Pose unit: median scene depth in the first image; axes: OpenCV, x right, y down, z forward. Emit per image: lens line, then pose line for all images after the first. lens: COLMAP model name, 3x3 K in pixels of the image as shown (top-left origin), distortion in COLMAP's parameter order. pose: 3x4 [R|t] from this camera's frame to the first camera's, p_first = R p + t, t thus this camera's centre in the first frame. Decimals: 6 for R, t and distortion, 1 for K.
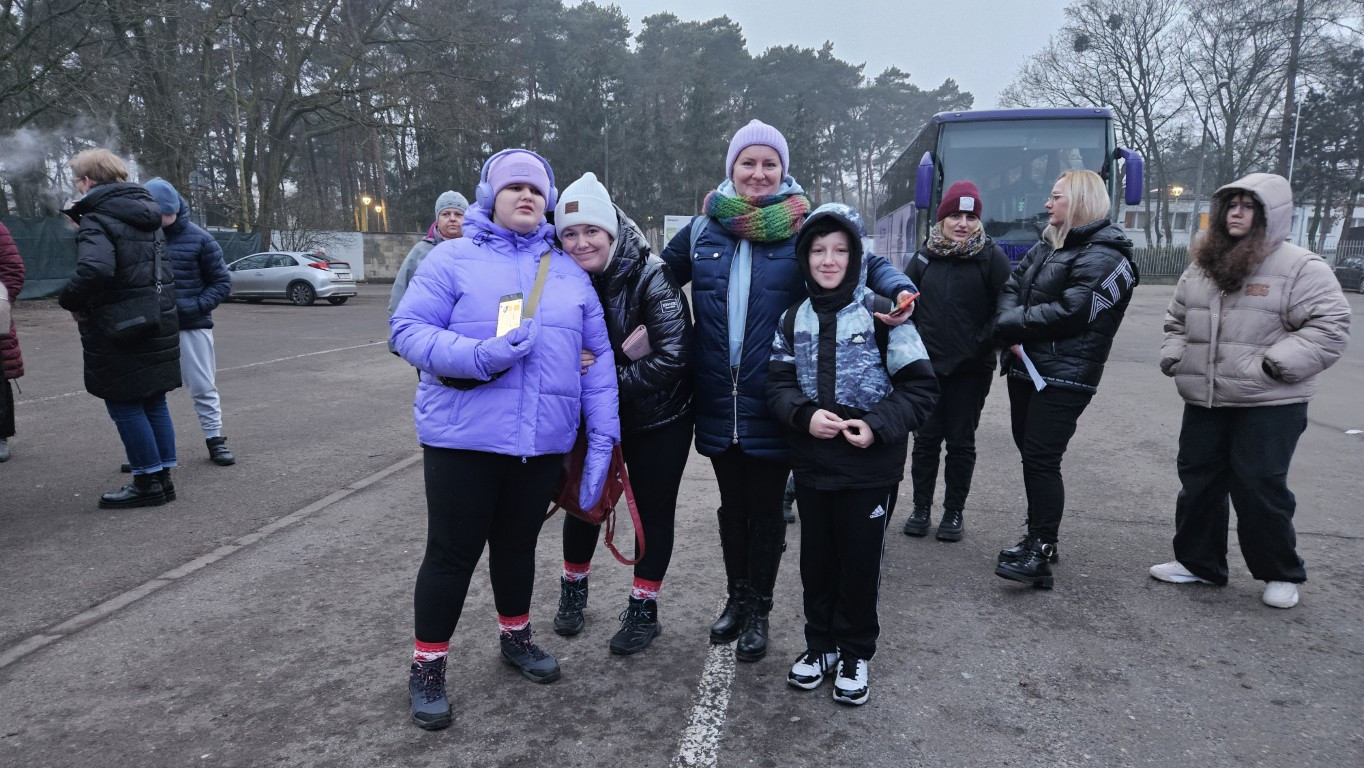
lens RADIAL K [[905.2, 0, 666.2], [0, 905.2, 395.5], [0, 0, 1]] dist [0.061651, -0.049066]
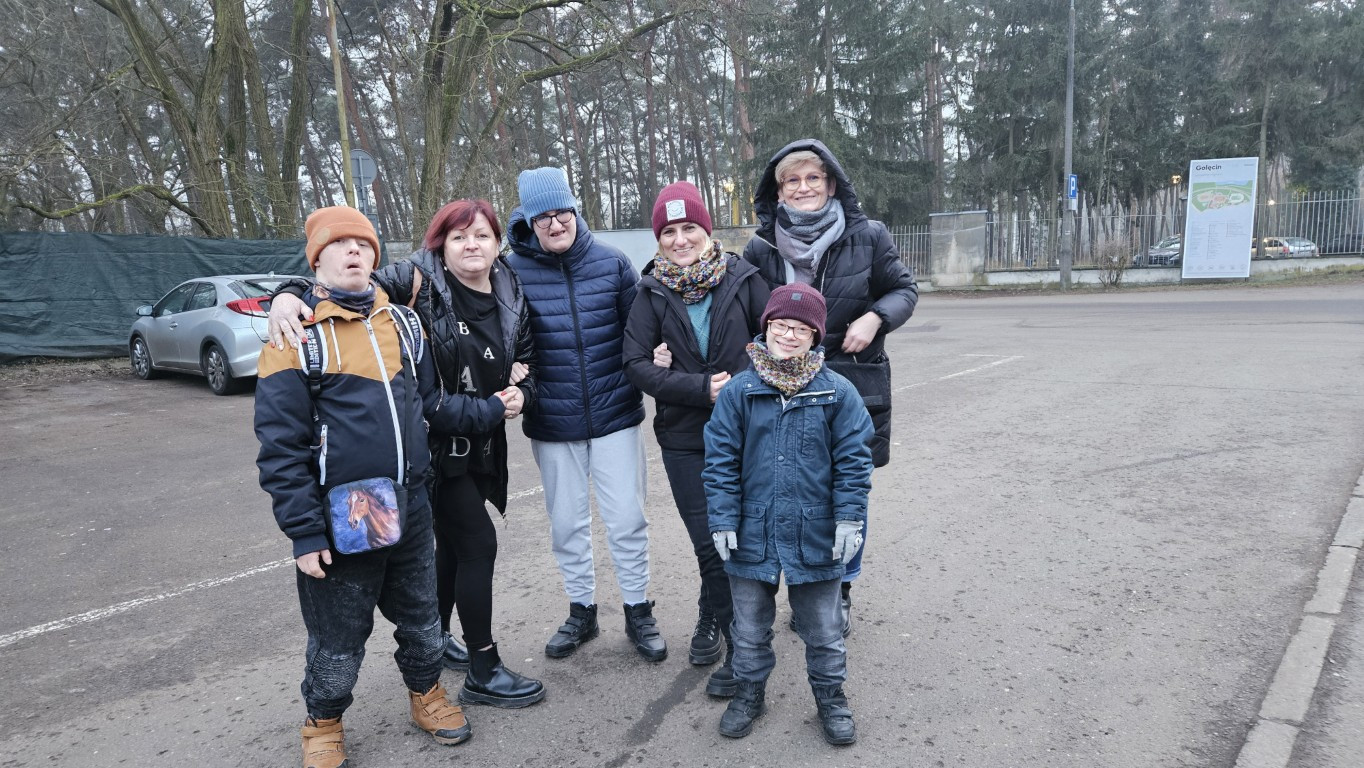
lens RADIAL K [[905.2, 0, 672.8], [0, 905.2, 392.8], [0, 0, 1]] dist [0.061651, -0.049066]
pose [[0.858850, 0.035504, -0.510996, 0.017521], [-0.033758, 0.999349, 0.012697, -0.059009], [0.511114, 0.006345, 0.859489, 0.378776]]
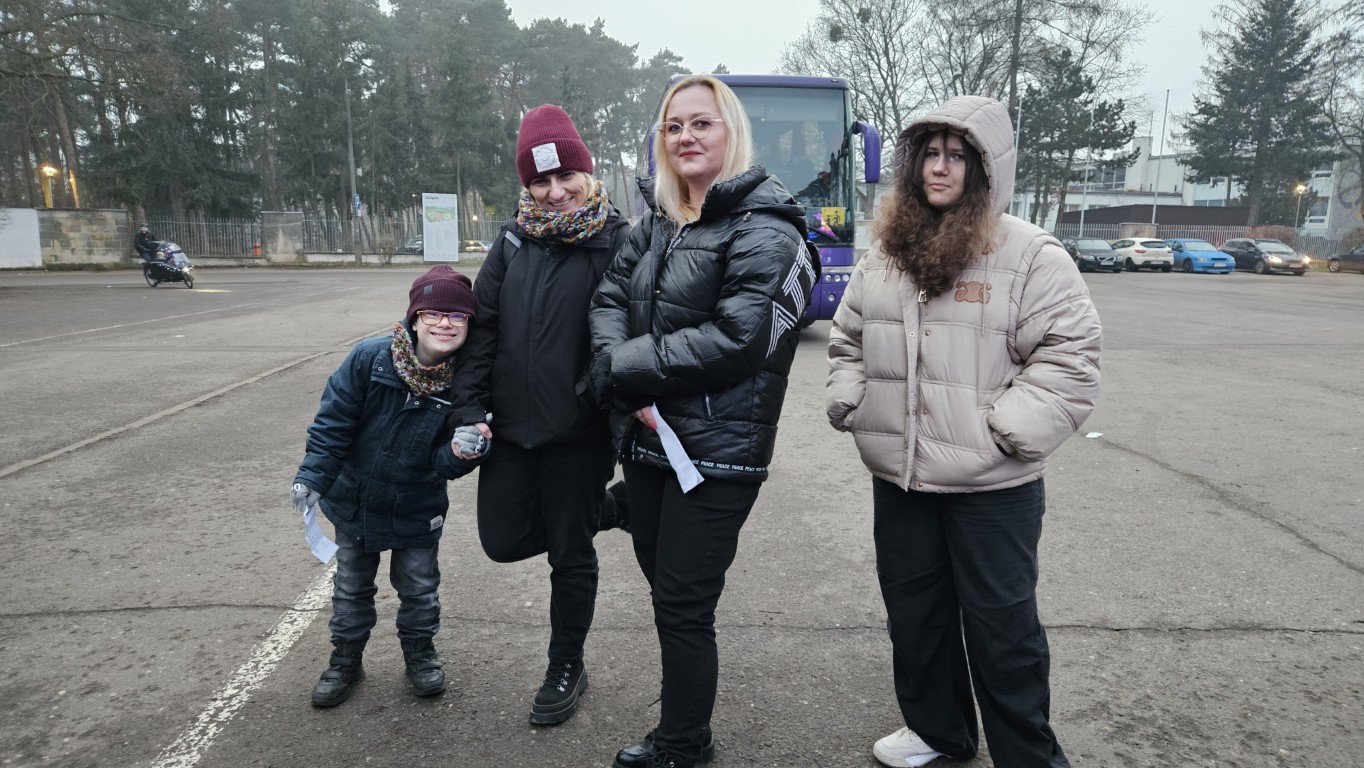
lens RADIAL K [[905.2, 0, 692.4], [0, 905.2, 393.9], [0, 0, 1]] dist [0.061651, -0.049066]
pose [[0.968181, -0.044105, 0.246335, 0.025704], [0.039800, 0.998956, 0.022430, -0.005674], [-0.247067, -0.011912, 0.968925, 0.038033]]
